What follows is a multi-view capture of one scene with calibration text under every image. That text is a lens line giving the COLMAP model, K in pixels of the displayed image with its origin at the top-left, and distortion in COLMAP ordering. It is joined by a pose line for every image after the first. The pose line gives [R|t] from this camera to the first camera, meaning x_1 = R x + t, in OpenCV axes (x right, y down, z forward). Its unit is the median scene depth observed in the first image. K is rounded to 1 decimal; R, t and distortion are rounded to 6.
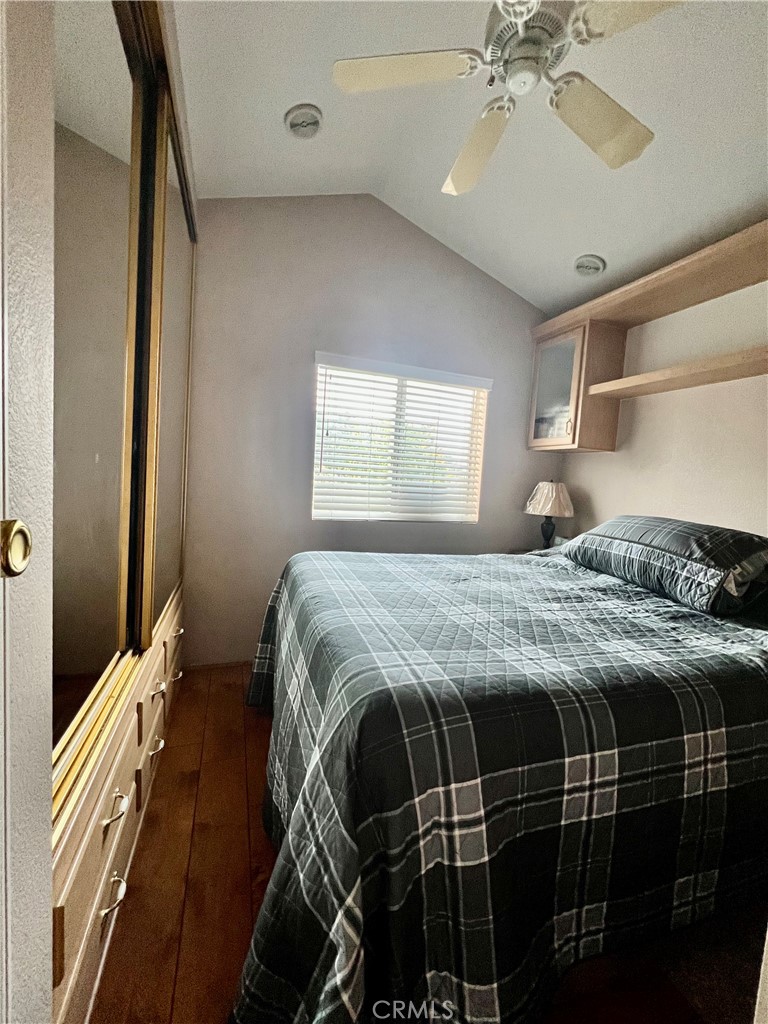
lens RADIAL K [[411.1, 0, 387.3], [0, 411.1, 507.2], [0, 0, 1]] dist [-0.005383, 0.001443]
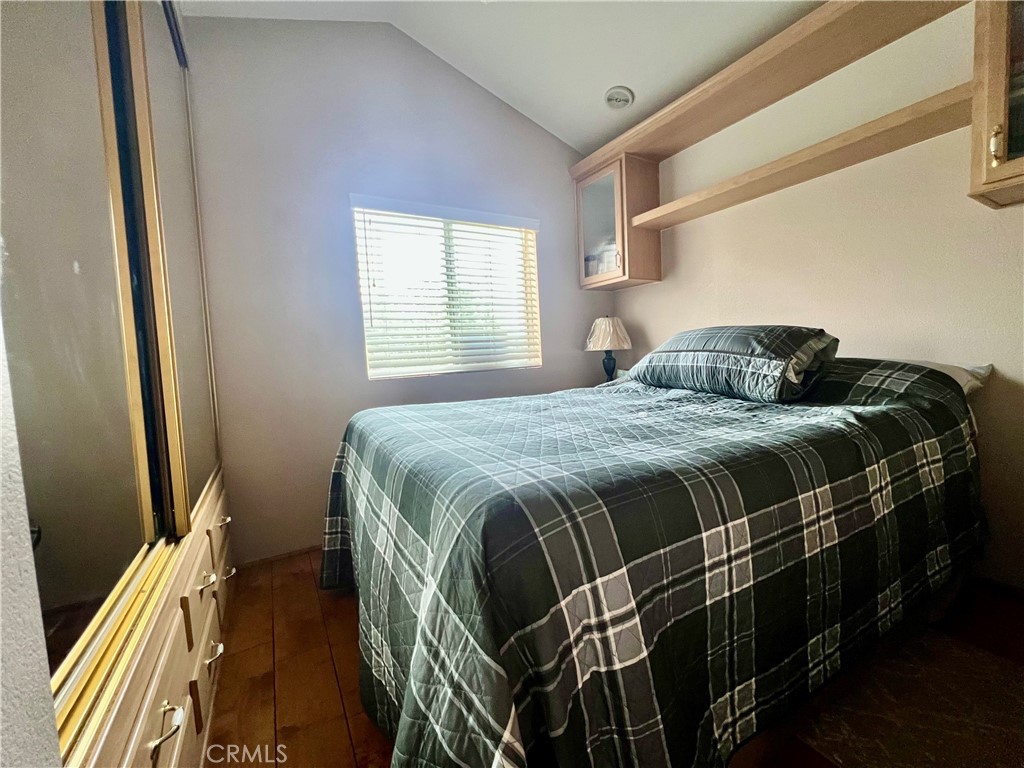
lens RADIAL K [[411.1, 0, 511.9], [0, 411.1, 380.6], [0, 0, 1]] dist [-0.005383, 0.001443]
pose [[0.976479, -0.125087, 0.175618, -0.063502], [0.125666, 0.992041, 0.007867, 0.123142], [-0.175204, 0.014387, 0.984427, 0.092007]]
